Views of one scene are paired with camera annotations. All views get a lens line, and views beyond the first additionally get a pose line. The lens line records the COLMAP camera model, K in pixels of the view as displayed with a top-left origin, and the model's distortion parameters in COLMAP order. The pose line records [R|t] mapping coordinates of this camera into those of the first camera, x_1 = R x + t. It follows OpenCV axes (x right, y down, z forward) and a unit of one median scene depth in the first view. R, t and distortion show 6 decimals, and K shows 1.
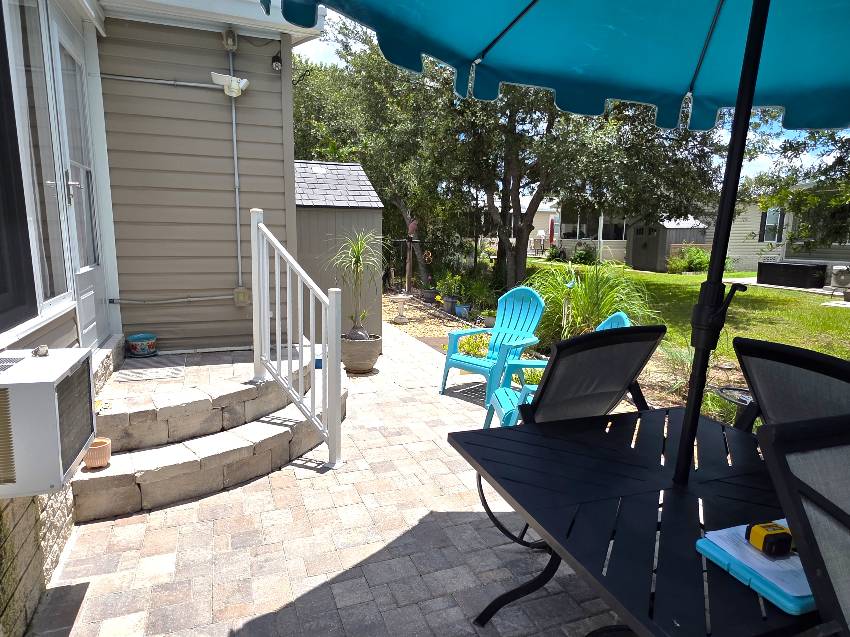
lens RADIAL K [[519.6, 0, 431.4], [0, 519.6, 328.1], [0, 0, 1]] dist [-0.001190, 0.001453]
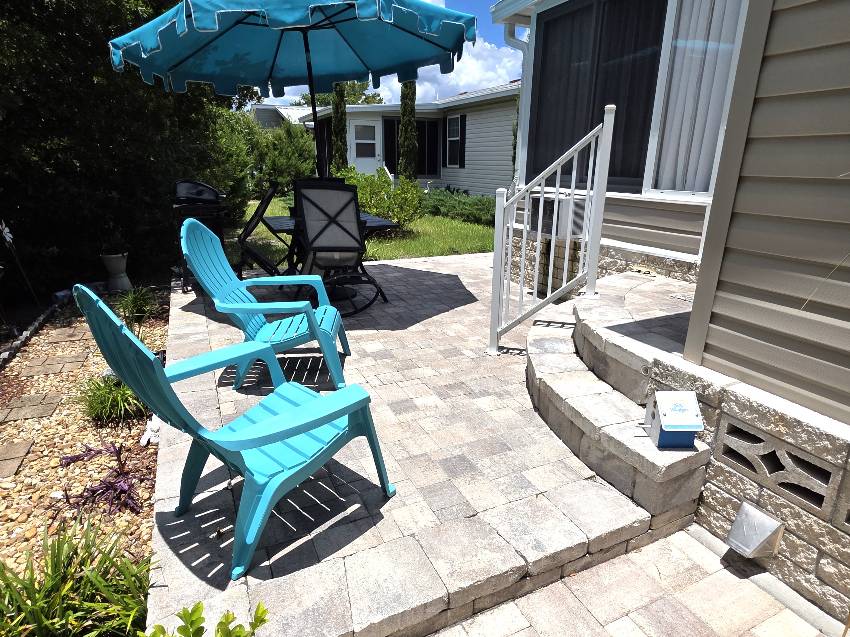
lens RADIAL K [[519.6, 0, 422.7], [0, 519.6, 321.4], [0, 0, 1]] dist [-0.001190, 0.001453]
pose [[-0.998820, -0.008938, -0.047732, 0.017607], [-0.030120, 0.885032, 0.464554, -0.267217], [0.038092, 0.465444, -0.884257, 1.683559]]
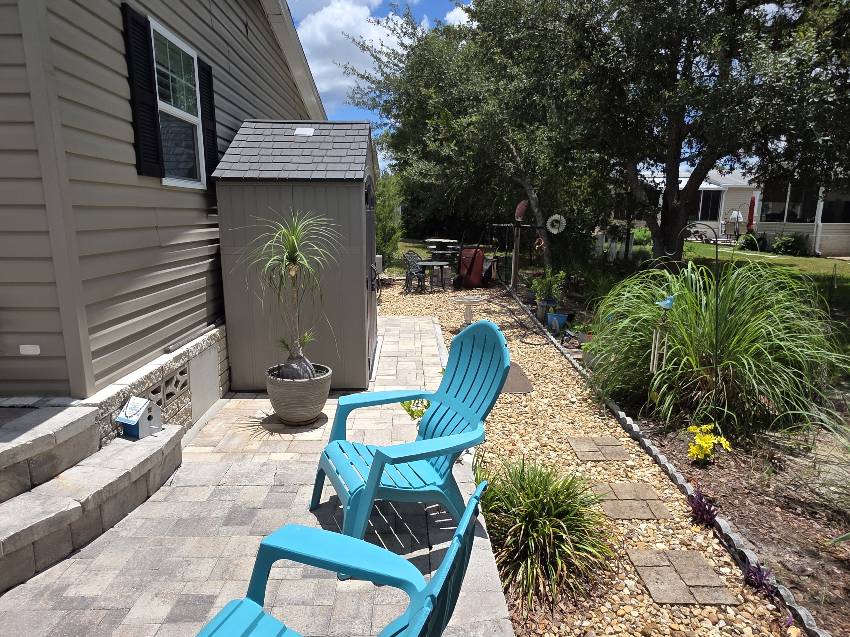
lens RADIAL K [[519.6, 0, 428.2], [0, 519.6, 328.9], [0, 0, 1]] dist [-0.001190, 0.001453]
pose [[0.940875, 0.065781, -0.332307, 0.388248], [-0.055031, 0.997615, 0.041668, -0.120765], [0.334255, -0.020917, 0.942250, 0.664334]]
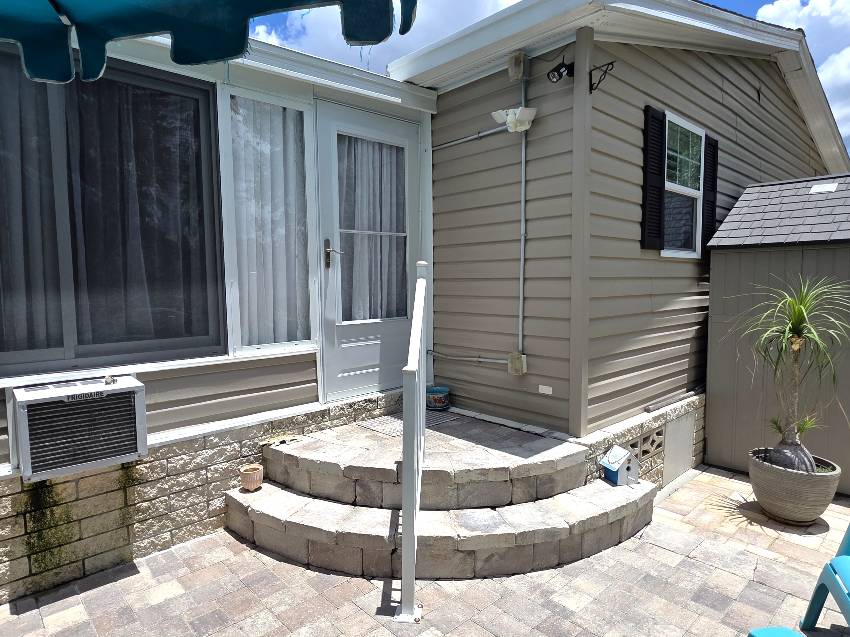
lens RADIAL K [[519.6, 0, 422.0], [0, 519.6, 323.6], [0, 0, 1]] dist [-0.001190, 0.001453]
pose [[0.361438, 0.057570, -0.930617, 0.392742], [-0.154932, 0.987925, 0.000942, -0.113248], [0.919434, 0.143842, 0.365993, 0.608766]]
